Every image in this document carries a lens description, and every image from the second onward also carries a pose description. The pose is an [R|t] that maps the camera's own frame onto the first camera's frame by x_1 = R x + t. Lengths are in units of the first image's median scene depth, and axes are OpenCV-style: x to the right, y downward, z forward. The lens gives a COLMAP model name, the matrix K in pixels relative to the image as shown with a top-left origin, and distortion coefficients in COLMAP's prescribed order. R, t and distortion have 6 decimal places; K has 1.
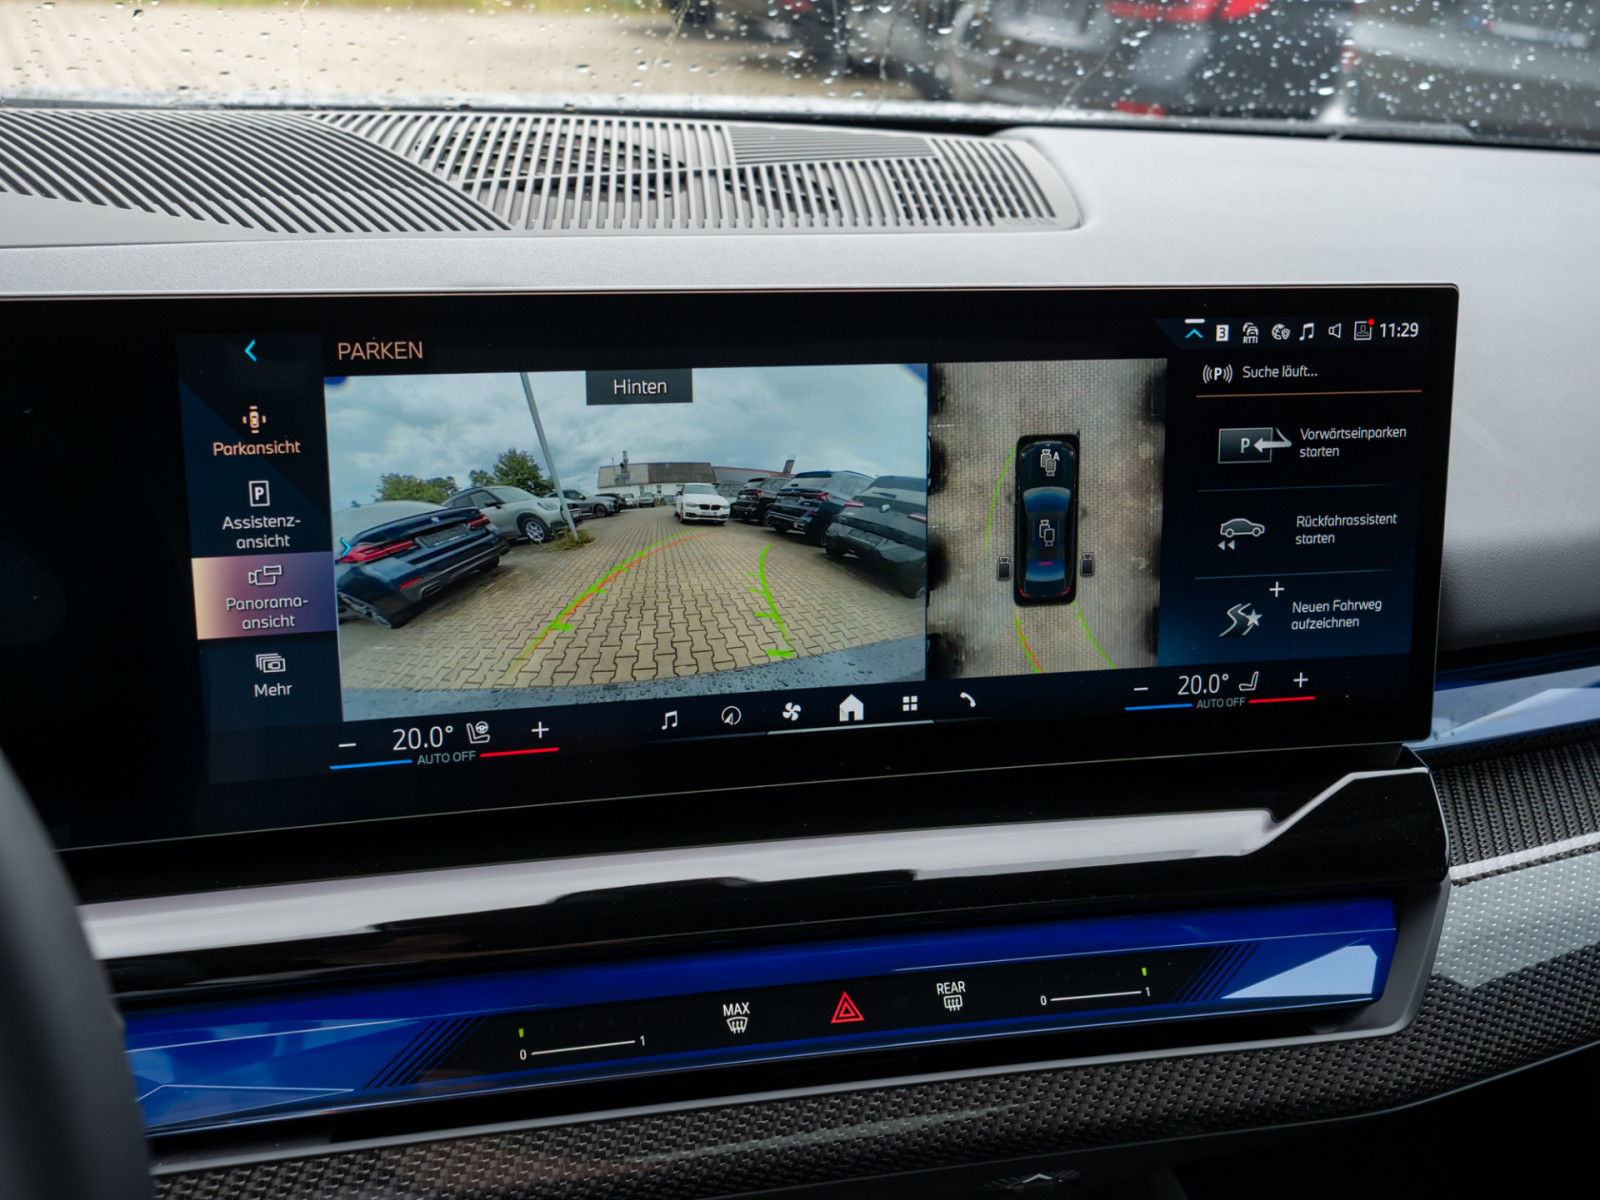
lens RADIAL K [[1744.0, 0, 793.4], [0, 1744.0, 605.7], [0, 0, 1]] dist [0.003118, 0.000000]
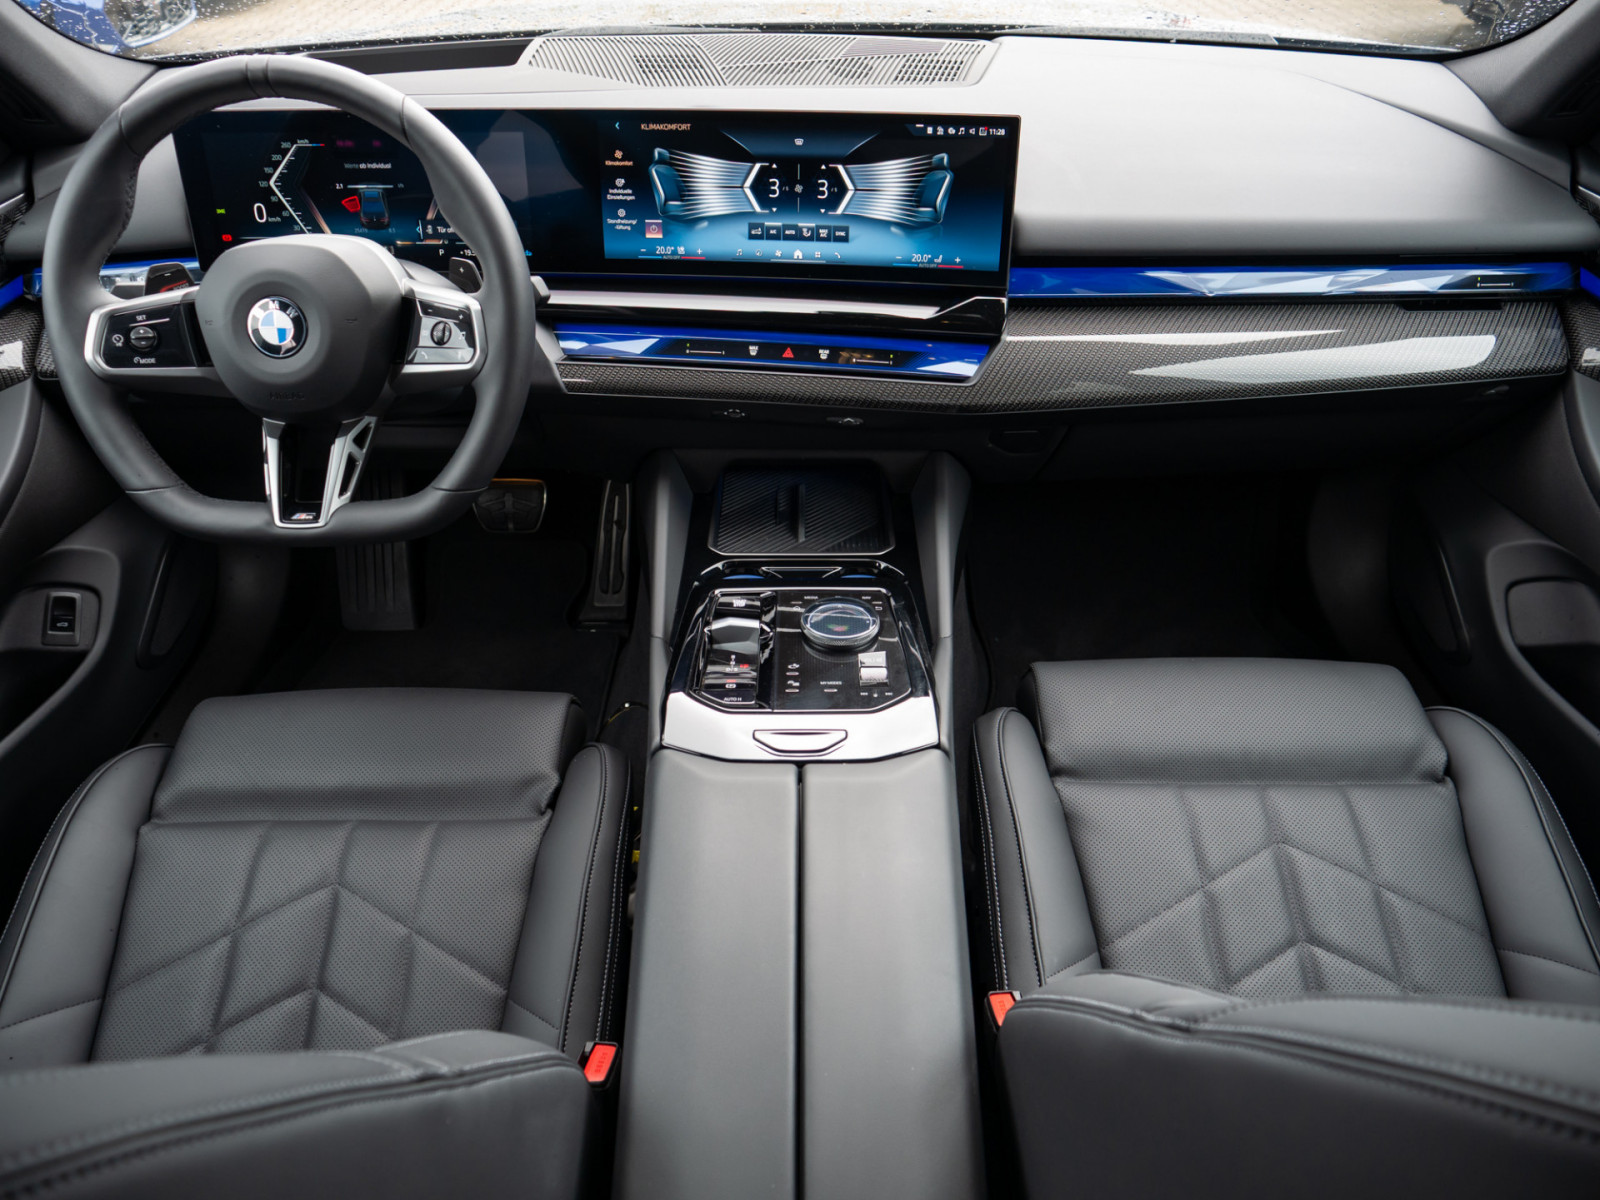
lens RADIAL K [[1123.0, 0, 806.4], [0, 1123.0, 603.5], [0, 0, 1]] dist [-0.059403, 0.023046]
pose [[0.926586, 0.175974, -0.332373, 0.778373], [-0.088839, 0.961179, 0.261231, 0.129591], [0.365440, -0.212525, 0.906249, -0.876552]]
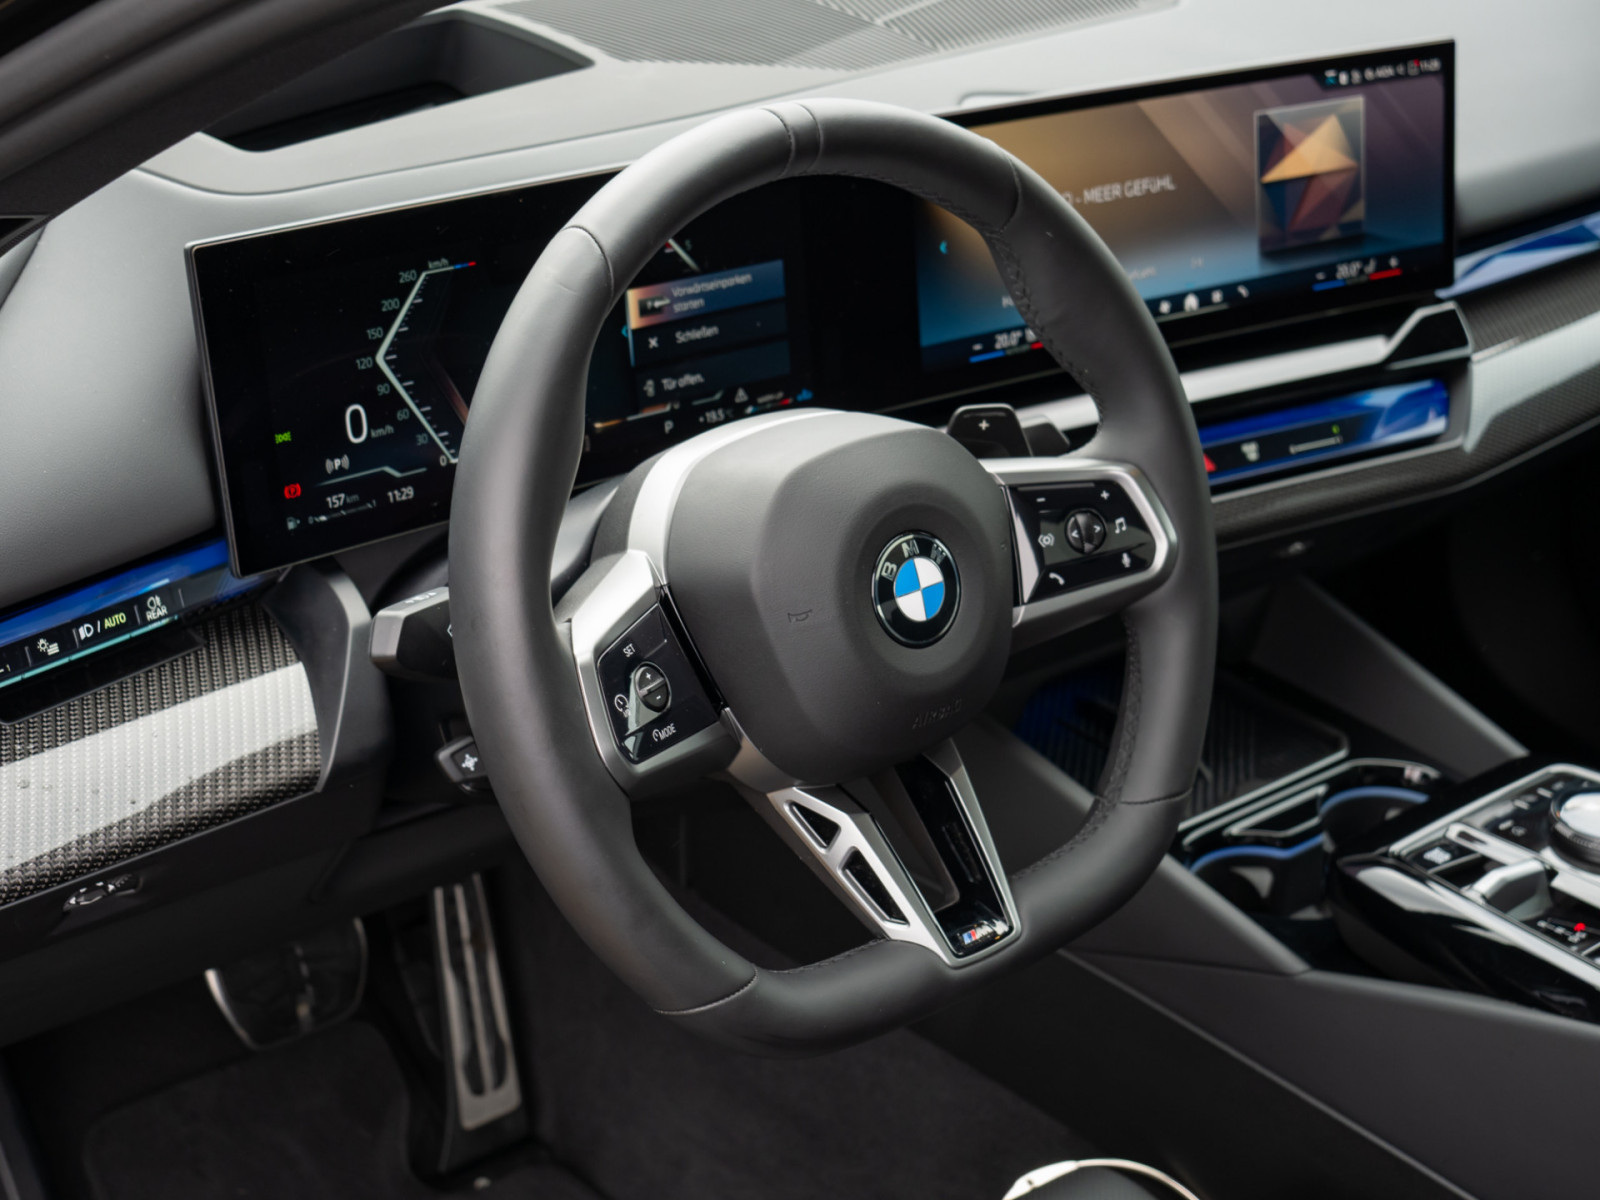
lens RADIAL K [[2520.6, 0, 808.6], [0, 2520.6, 610.4], [0, 0, 1]] dist [0.037038, 0.000000]
pose [[0.952999, -0.150298, 0.263065, -1.065929], [0.122777, 0.985371, 0.118196, 0.013825], [-0.276981, -0.080343, 0.957511, -1.426780]]
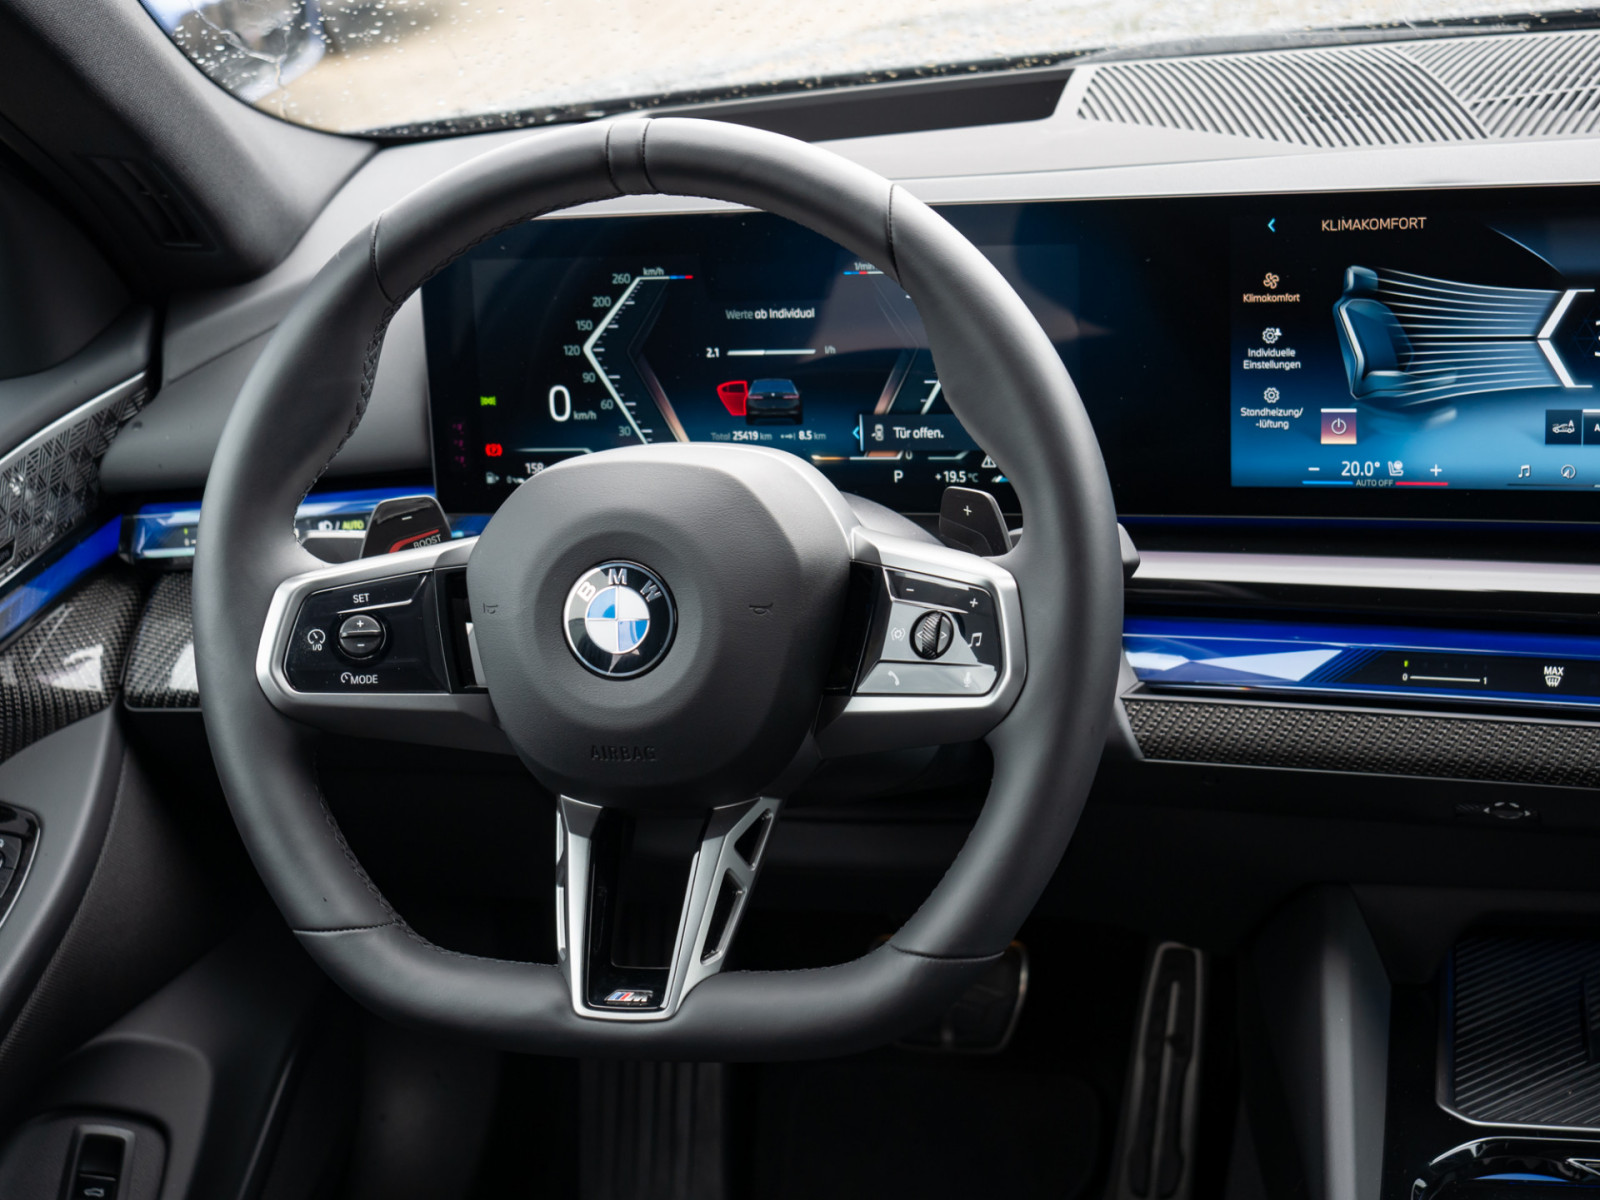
lens RADIAL K [[2443.5, 0, 801.6], [0, 2443.5, 614.8], [0, 0, 1]] dist [-0.003412, 0.000000]
pose [[0.798482, 0.090341, -0.595201, 0.647424], [-0.081624, 0.995793, 0.041643, 0.141892], [0.596459, 0.015331, 0.802497, -0.980742]]
